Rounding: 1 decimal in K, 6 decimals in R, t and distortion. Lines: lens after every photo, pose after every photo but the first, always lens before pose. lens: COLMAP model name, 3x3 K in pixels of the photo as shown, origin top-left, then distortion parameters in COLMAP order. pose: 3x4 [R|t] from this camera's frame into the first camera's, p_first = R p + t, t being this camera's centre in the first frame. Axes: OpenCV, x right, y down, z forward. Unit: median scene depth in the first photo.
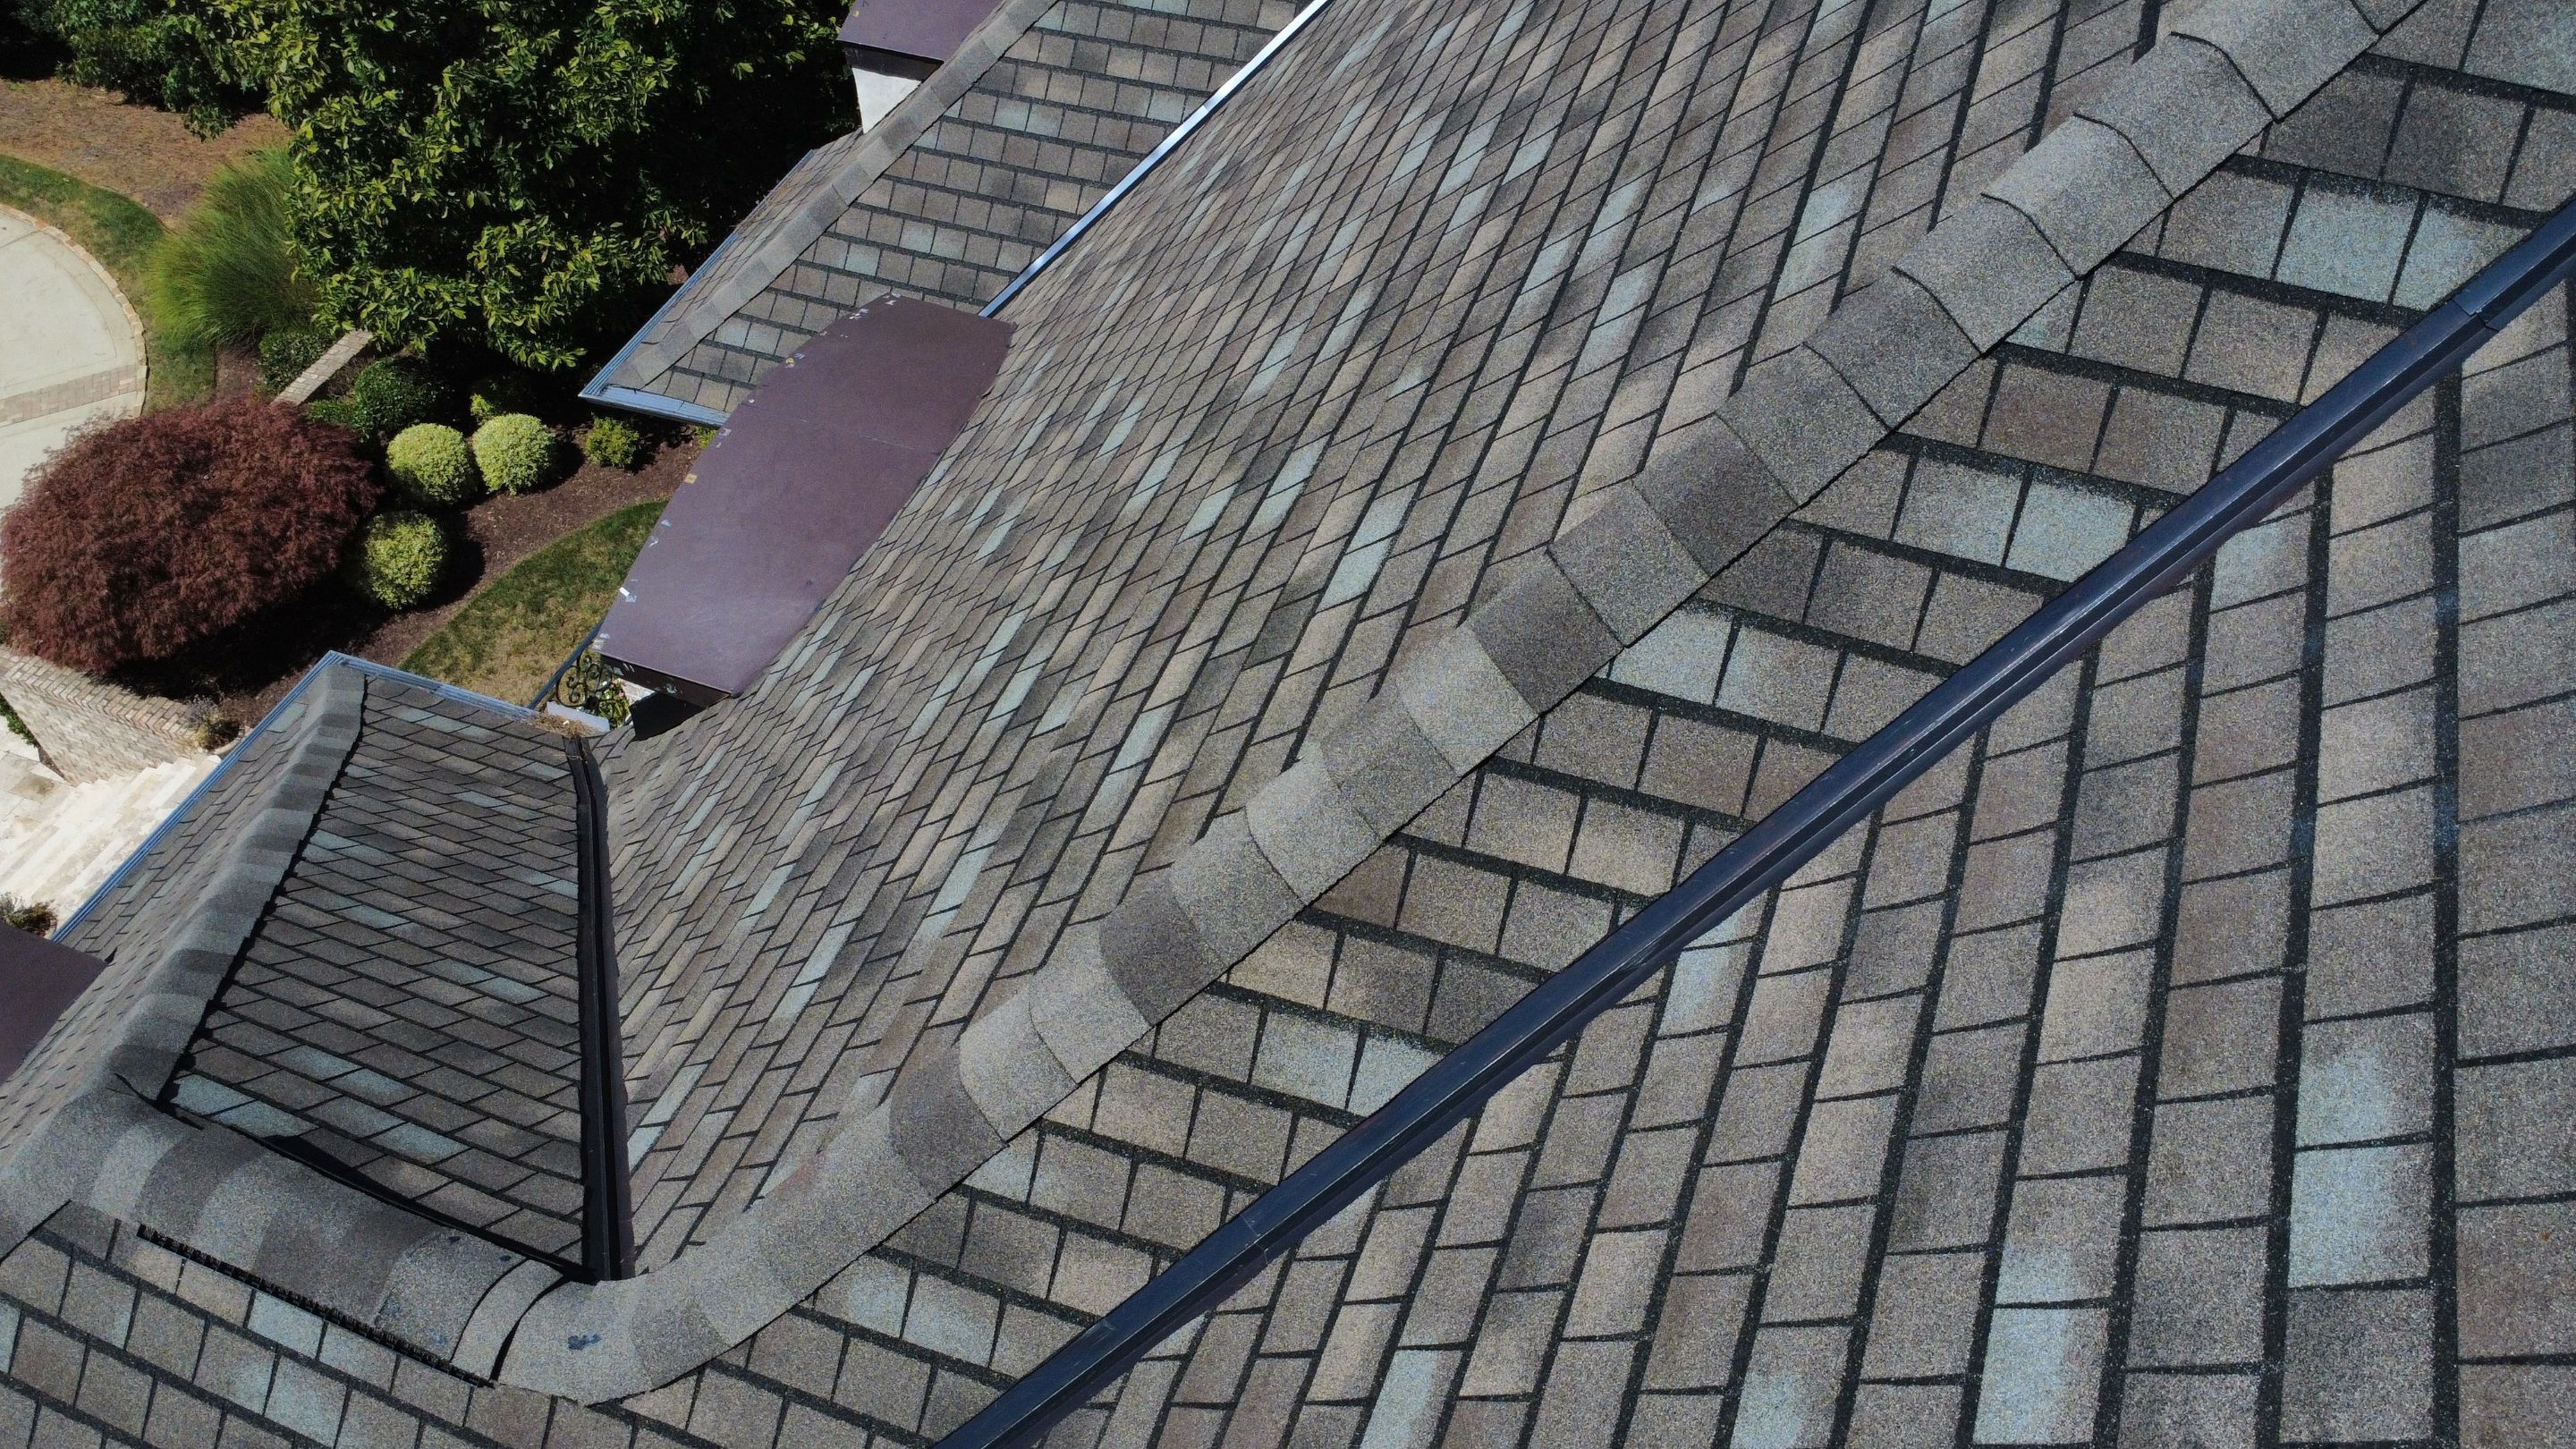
lens RADIAL K [[1930.1, 0, 1296.8], [0, 1930.1, 713.2], [0, 0, 1]] dist [0.005216, -0.002831]
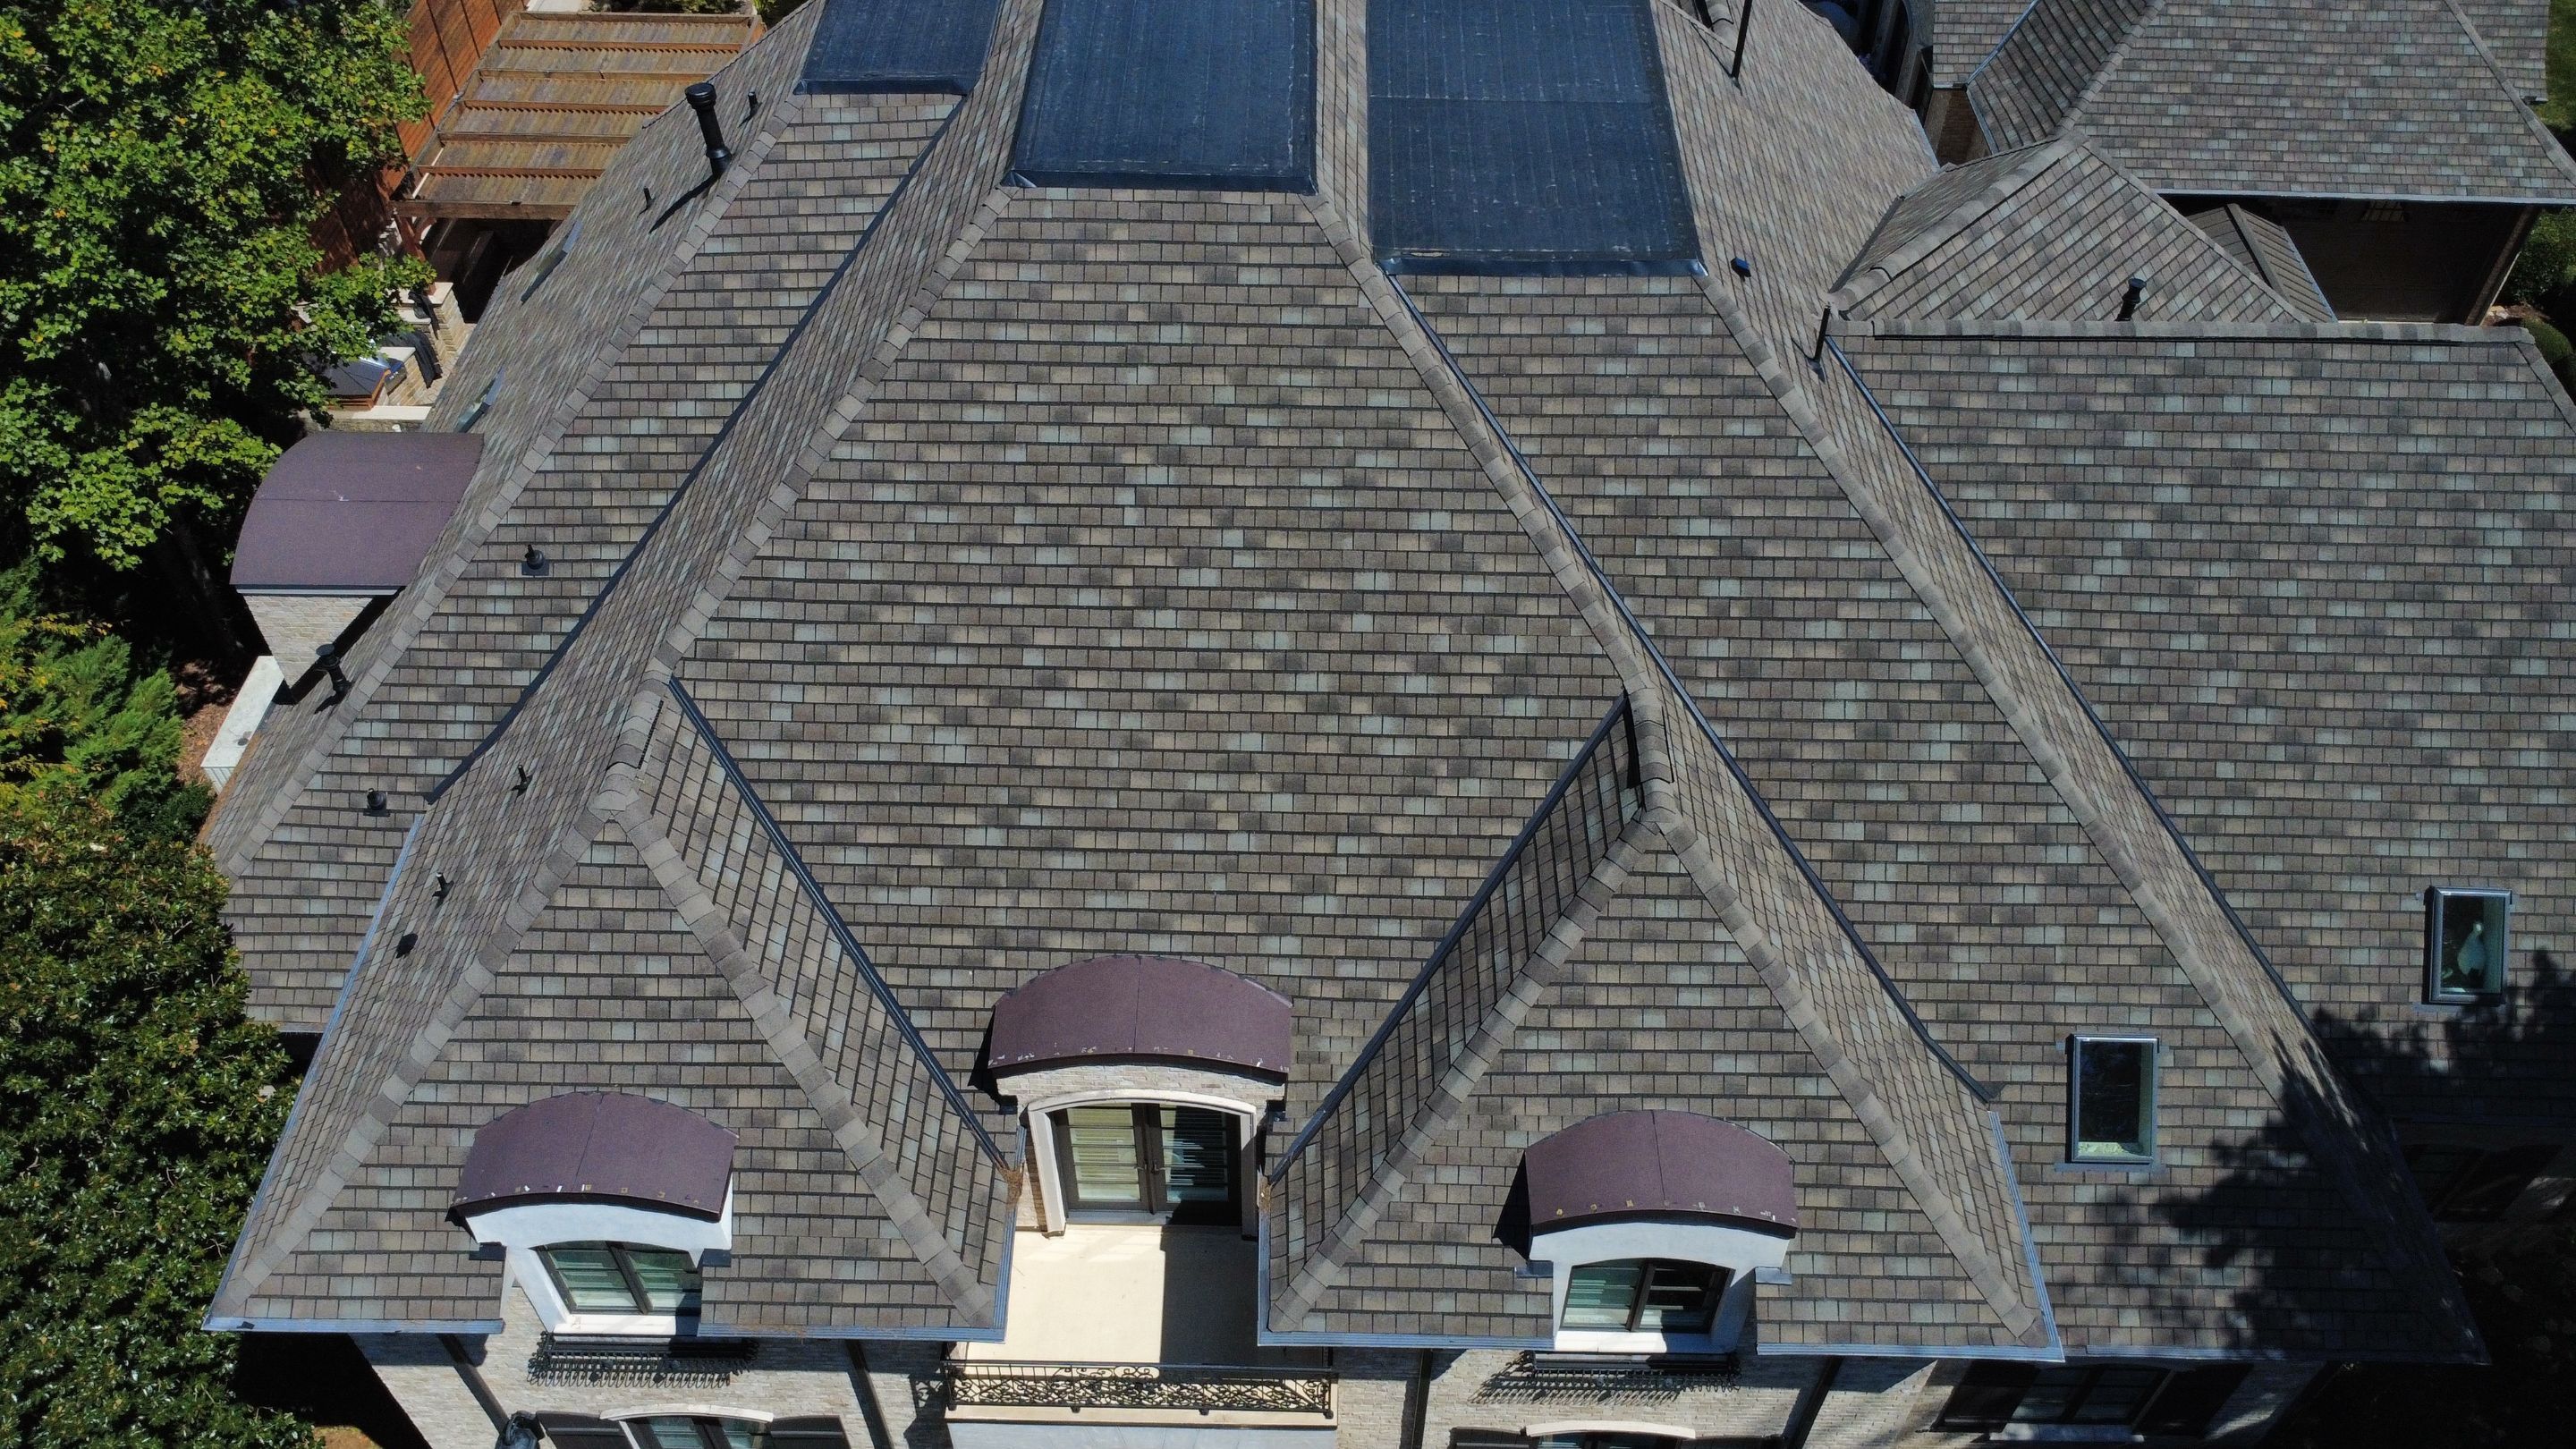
lens RADIAL K [[1930.1, 0, 1290.0], [0, 1930.1, 721.5], [0, 0, 1]] dist [0.005216, -0.002831]
pose [[-0.344829, -0.670141, 0.657270, -0.704631], [0.708397, 0.273612, 0.650623, -0.707818], [-0.615846, 0.689962, 0.380377, -0.015456]]
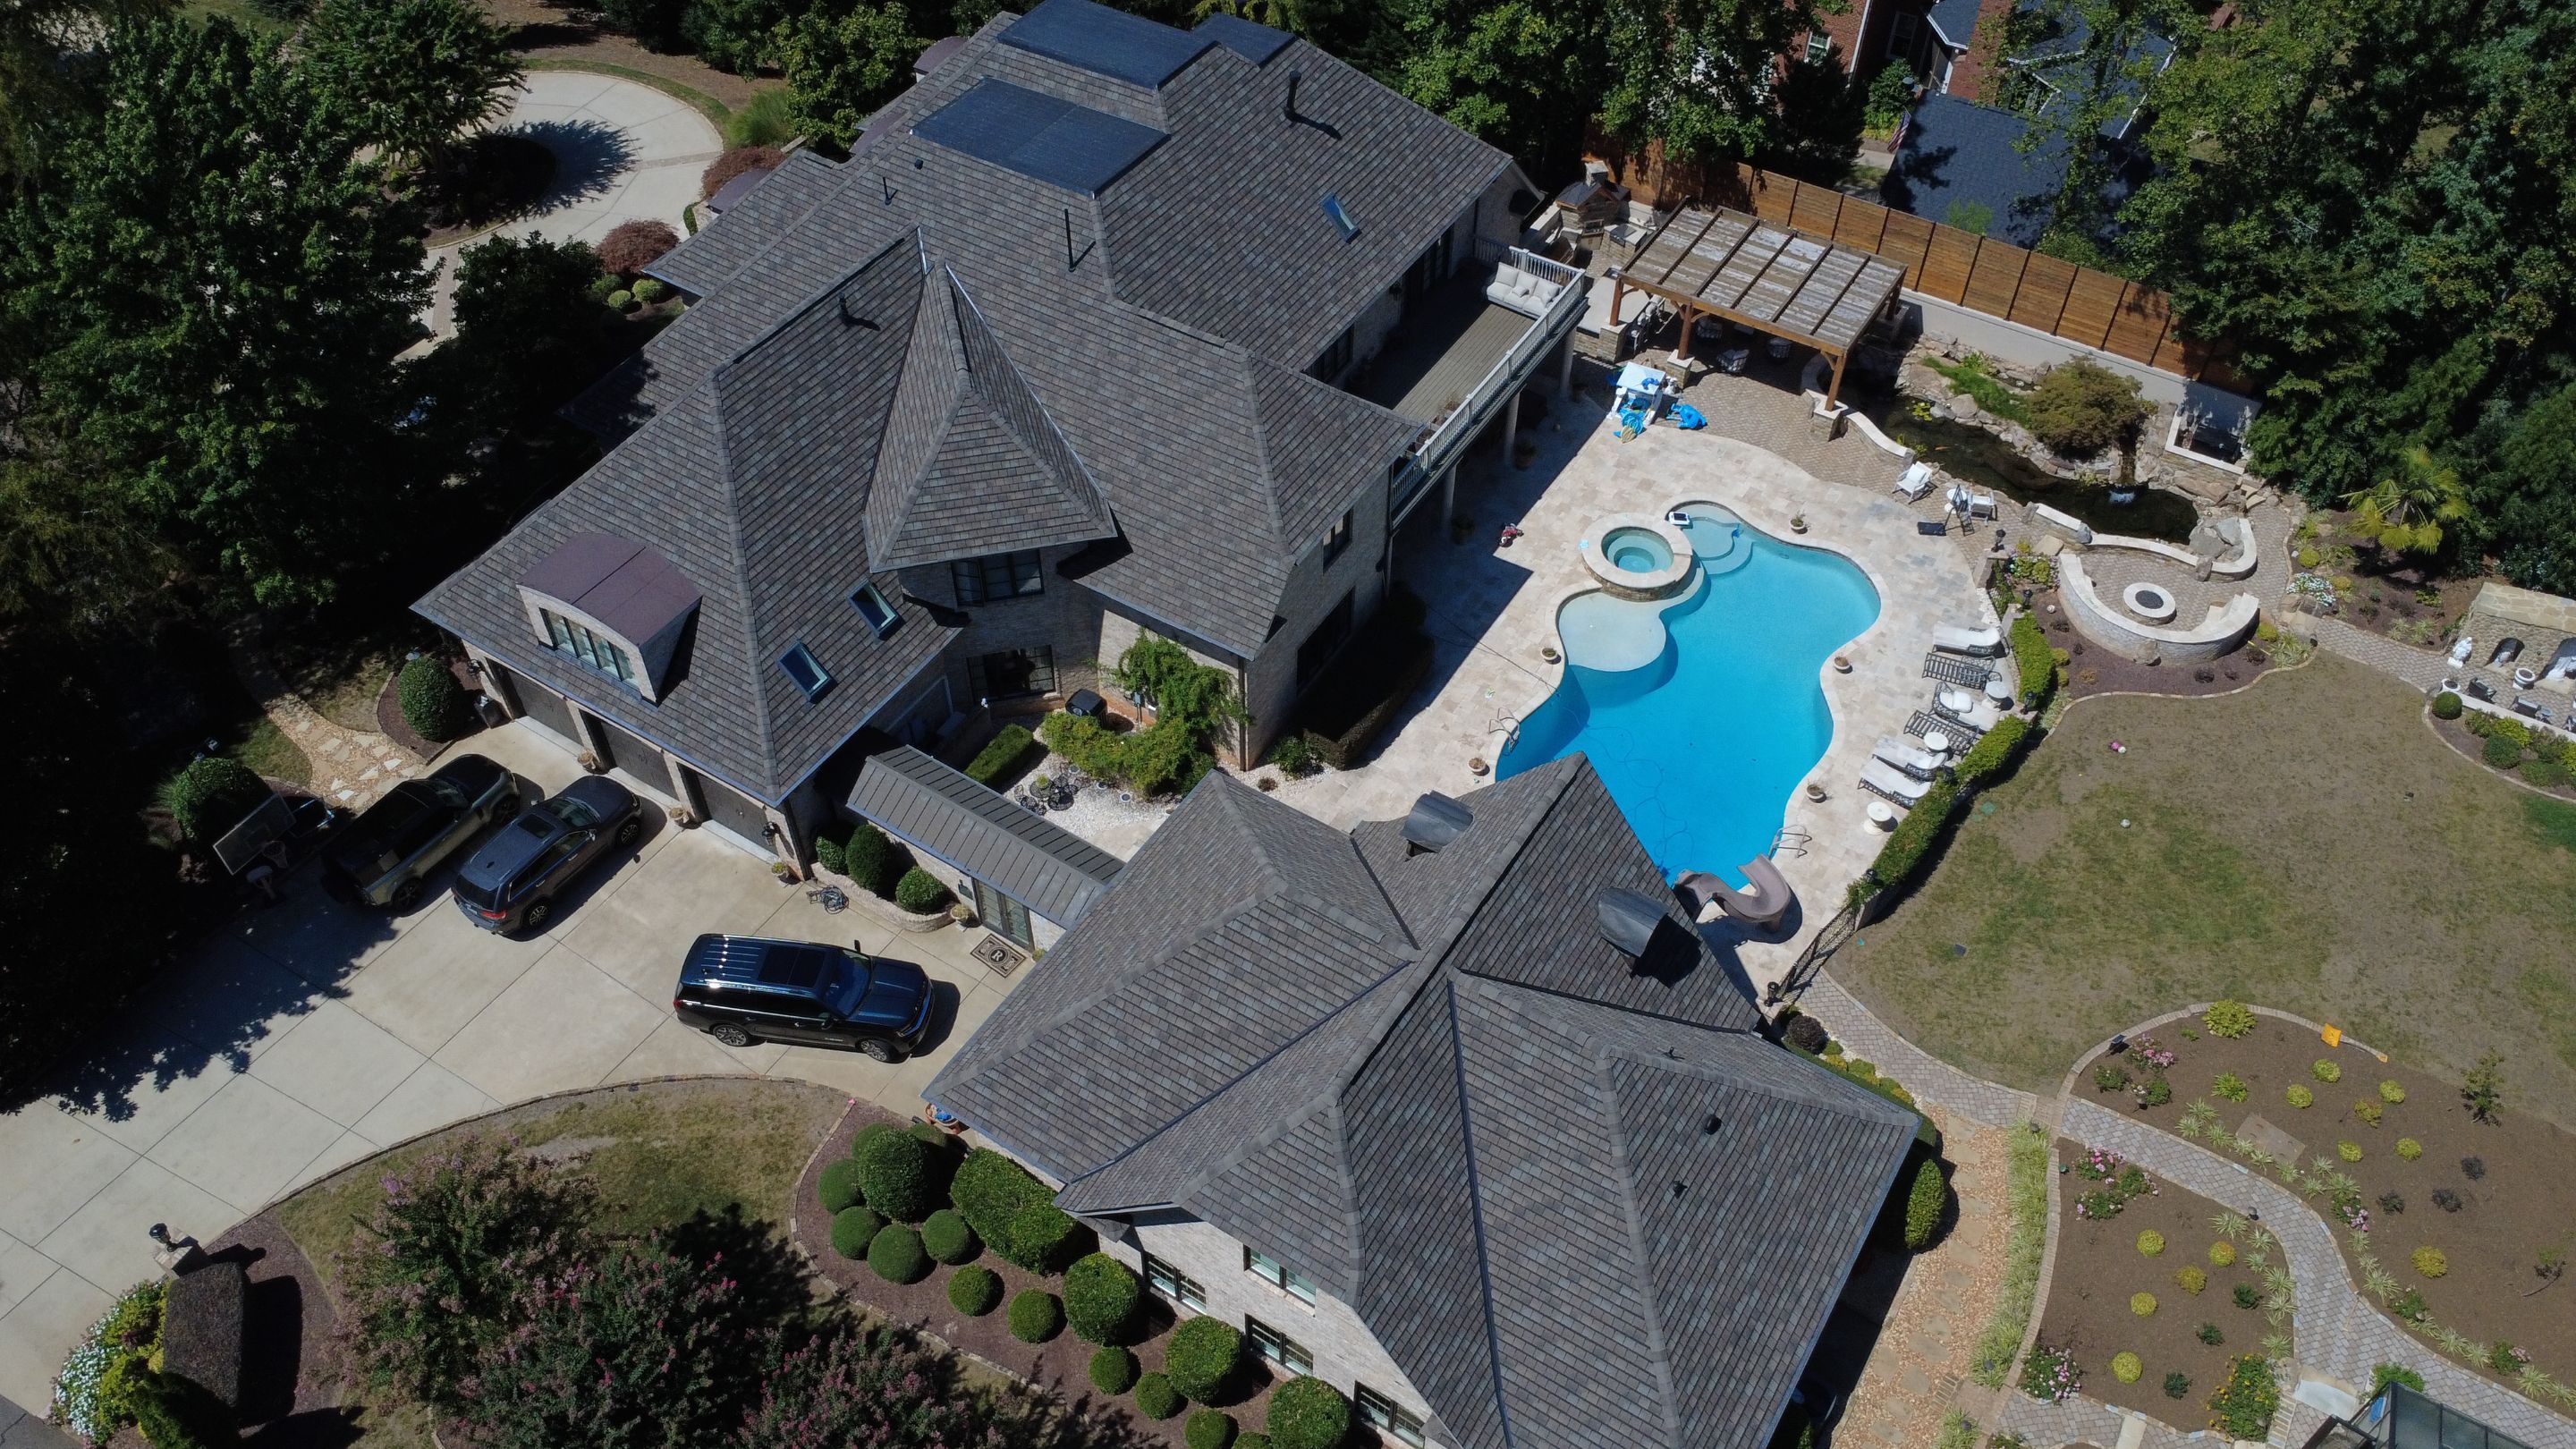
lens RADIAL K [[1930.1, 0, 1287.9], [0, 1930.1, 723.2], [0, 0, 1]] dist [0.005216, -0.002831]
pose [[0.982535, 0.140343, -0.122186, 1.072624], [-0.144158, 0.989289, -0.022918, 0.897410], [0.117661, 0.040132, 0.992243, -2.594239]]
